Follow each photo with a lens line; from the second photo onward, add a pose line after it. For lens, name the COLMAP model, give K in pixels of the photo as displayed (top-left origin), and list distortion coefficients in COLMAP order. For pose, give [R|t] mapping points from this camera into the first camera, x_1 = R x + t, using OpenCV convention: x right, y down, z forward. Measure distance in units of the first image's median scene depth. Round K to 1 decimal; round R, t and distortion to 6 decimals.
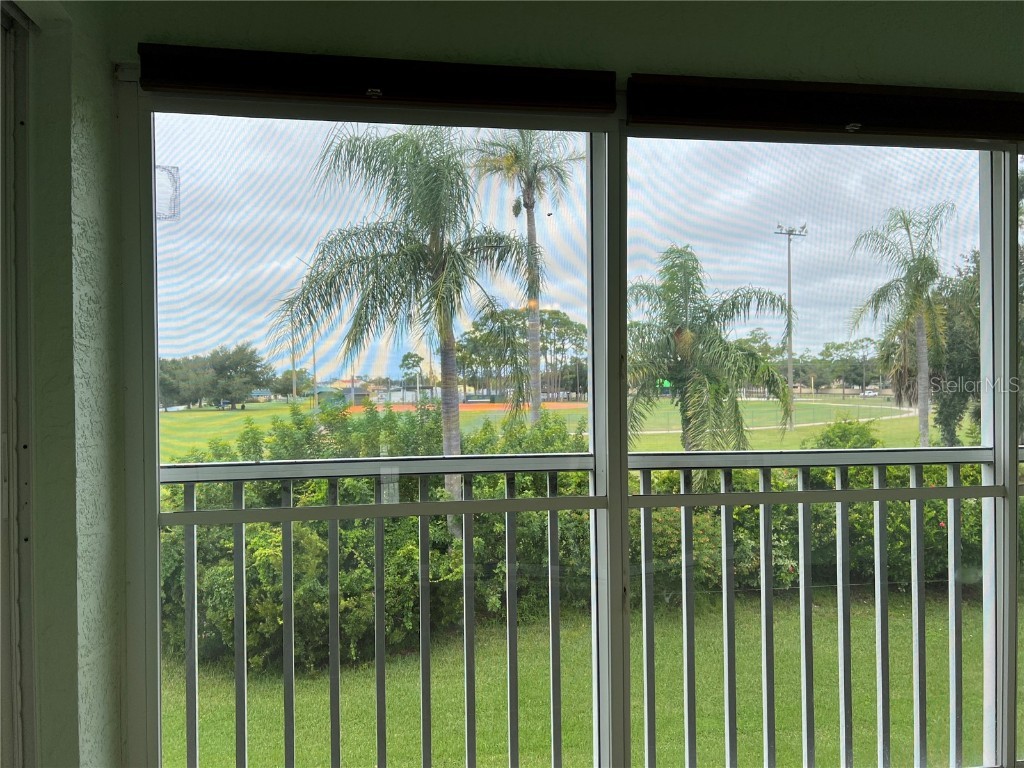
lens RADIAL K [[763.4, 0, 521.5], [0, 763.4, 385.8], [0, 0, 1]] dist [0.069308, -0.076006]
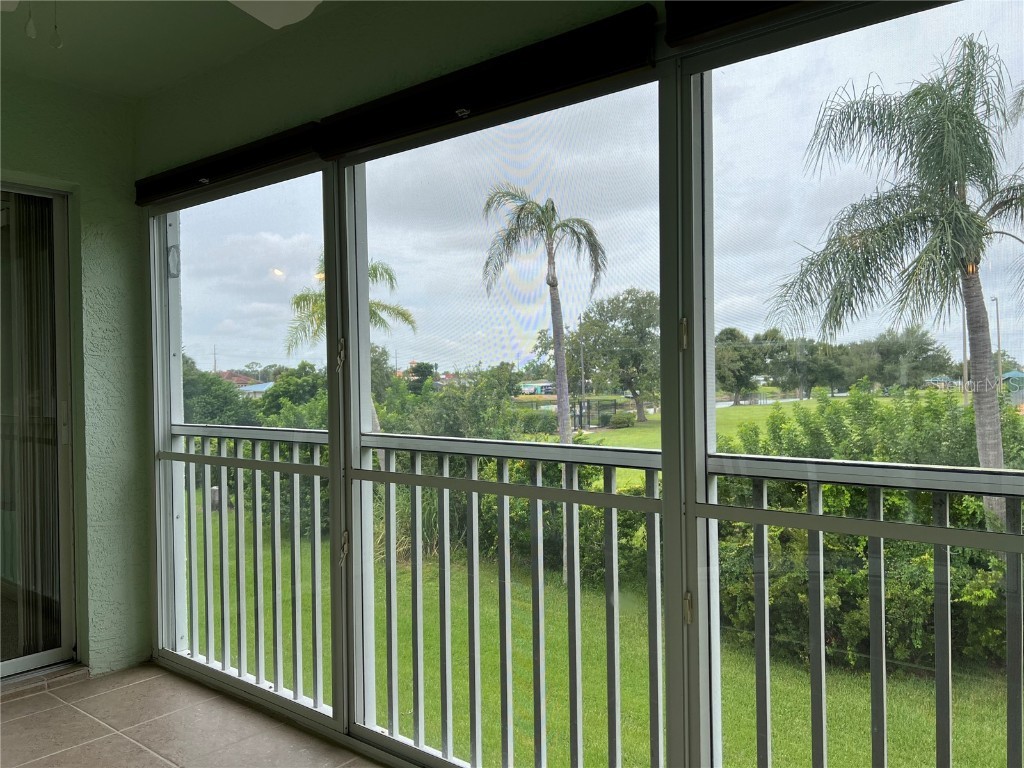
lens RADIAL K [[763.4, 0, 510.6], [0, 763.4, 384.5], [0, 0, 1]] dist [0.069308, -0.076006]
pose [[0.674414, 0.010122, -0.738284, 0.183030], [0.002782, 0.999864, 0.016250, -0.000906], [0.738349, -0.013013, 0.674294, 0.059087]]
